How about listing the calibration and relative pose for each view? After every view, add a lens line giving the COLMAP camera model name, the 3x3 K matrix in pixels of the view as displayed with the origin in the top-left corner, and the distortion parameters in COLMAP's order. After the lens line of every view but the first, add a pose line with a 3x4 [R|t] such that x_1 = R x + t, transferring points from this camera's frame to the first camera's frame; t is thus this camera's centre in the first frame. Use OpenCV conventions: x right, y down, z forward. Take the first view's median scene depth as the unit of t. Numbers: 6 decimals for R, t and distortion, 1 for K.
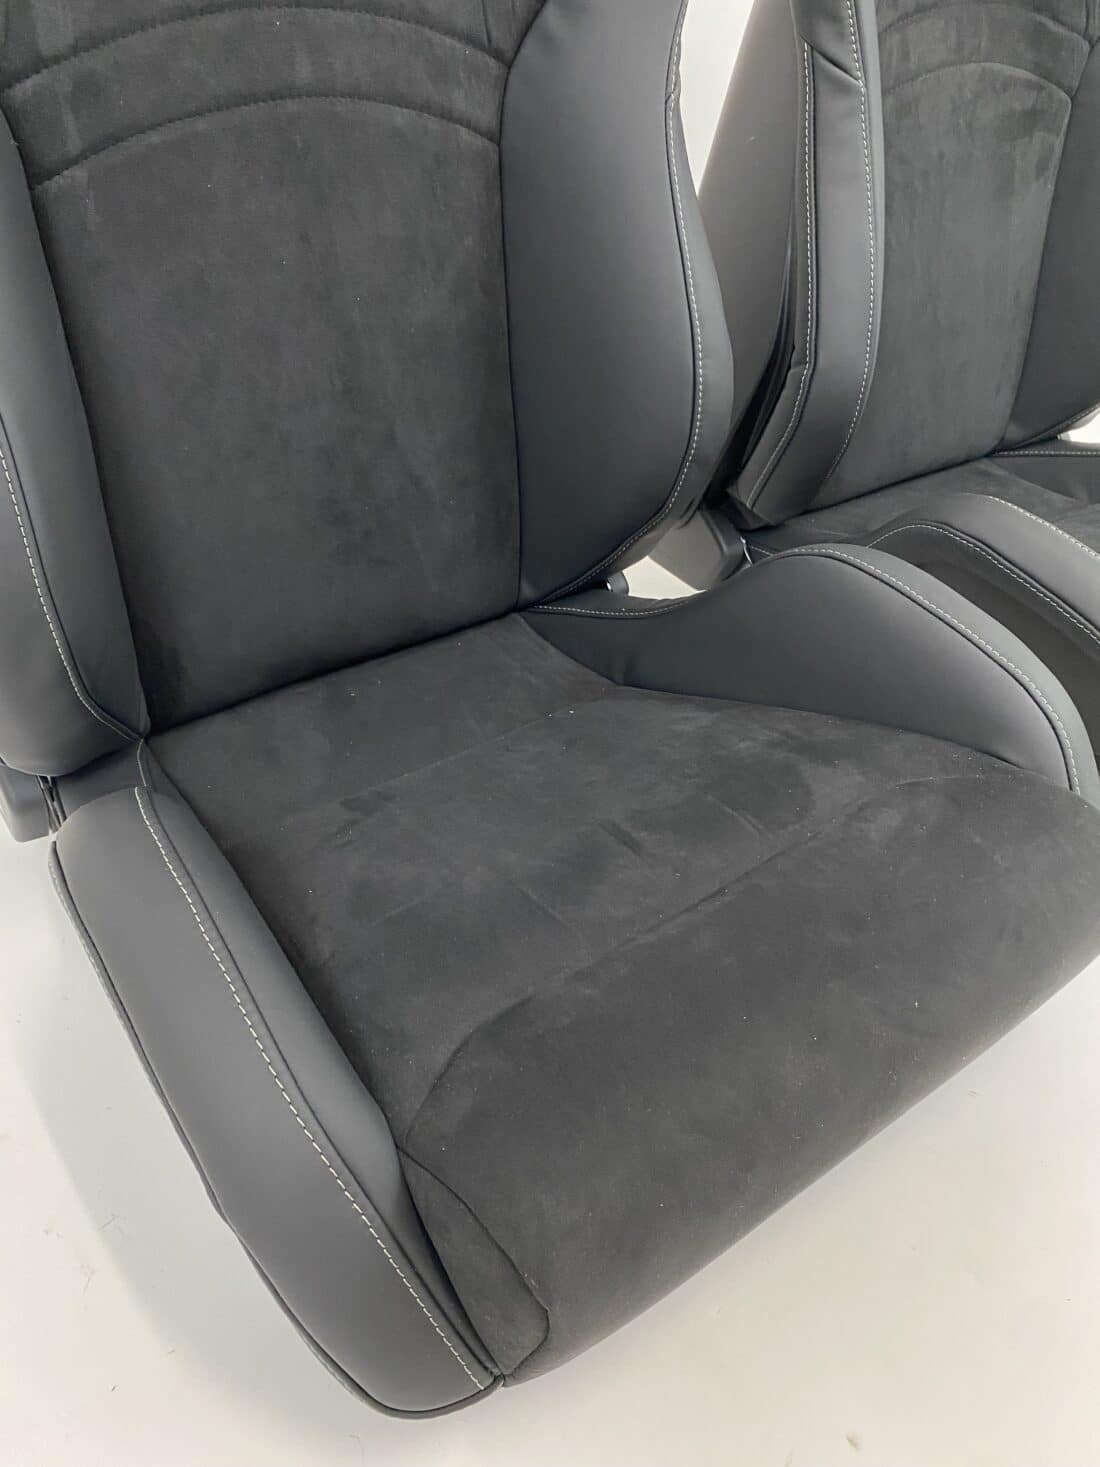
lens RADIAL K [[1190.1, 0, 582.2], [0, 1190.1, 736.1], [0, 0, 1]] dist [-0.003557, 0.006302]
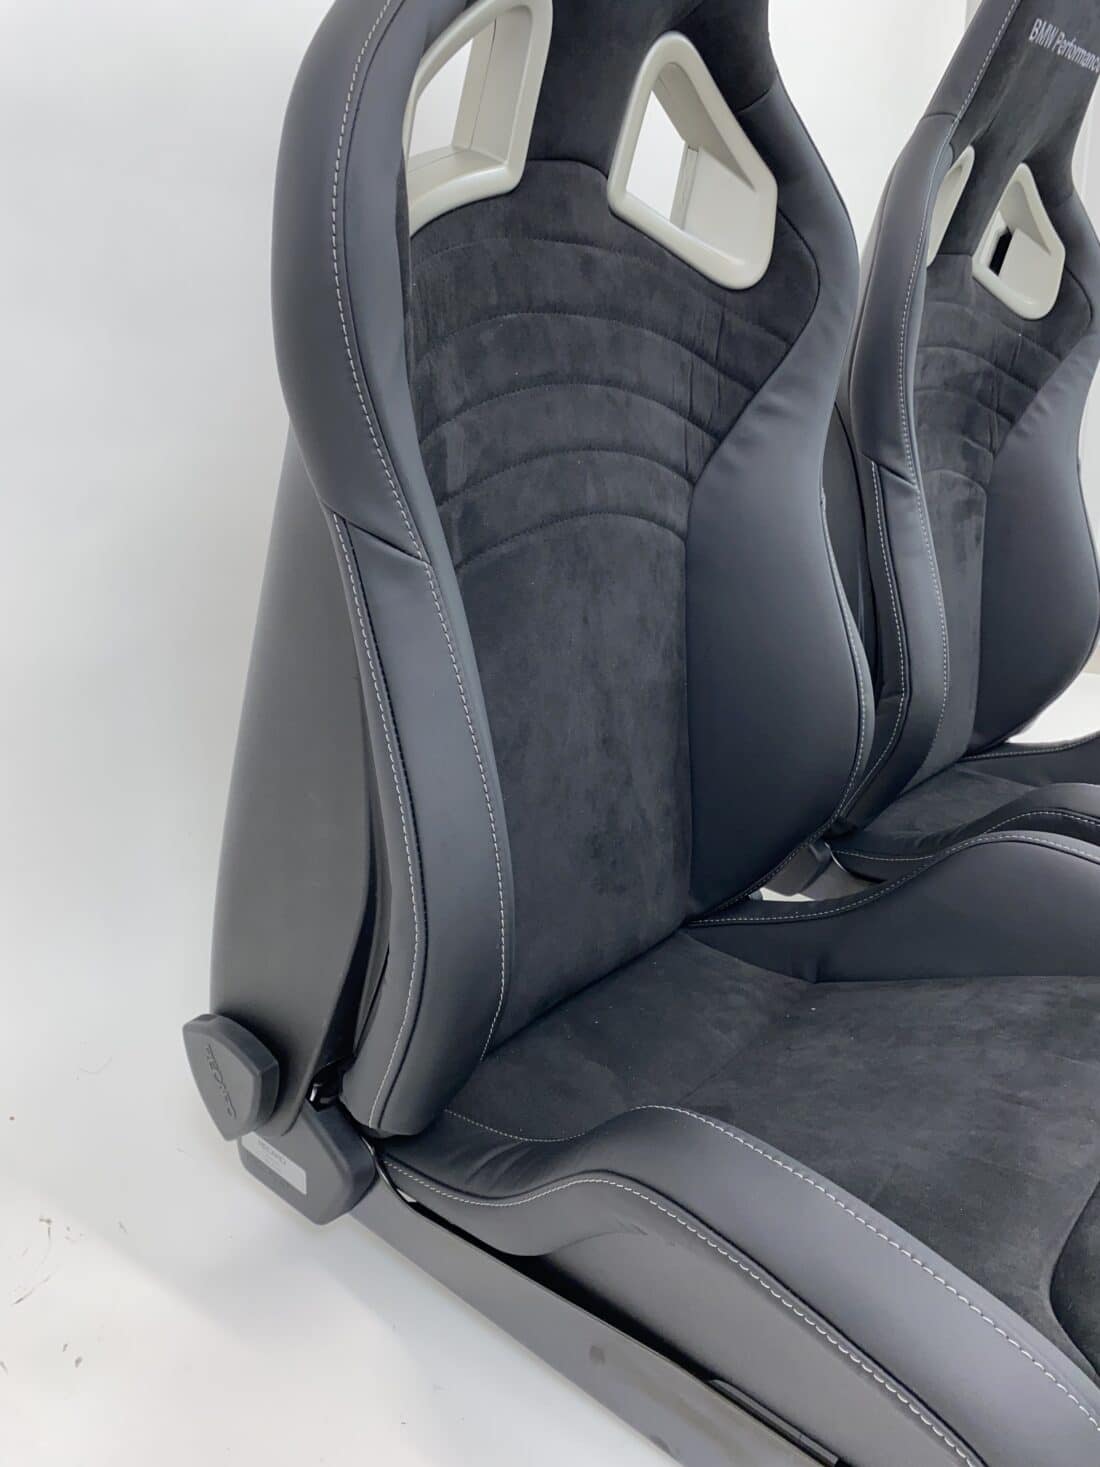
lens RADIAL K [[1149.9, 0, 586.0], [0, 1149.9, 699.8], [0, 0, 1]] dist [0.104803, -0.133080]
pose [[0.971284, -0.074887, 0.225829, -0.450968], [0.142430, 0.943317, -0.299776, 0.003622], [-0.190579, 0.323333, 0.926895, -0.042458]]
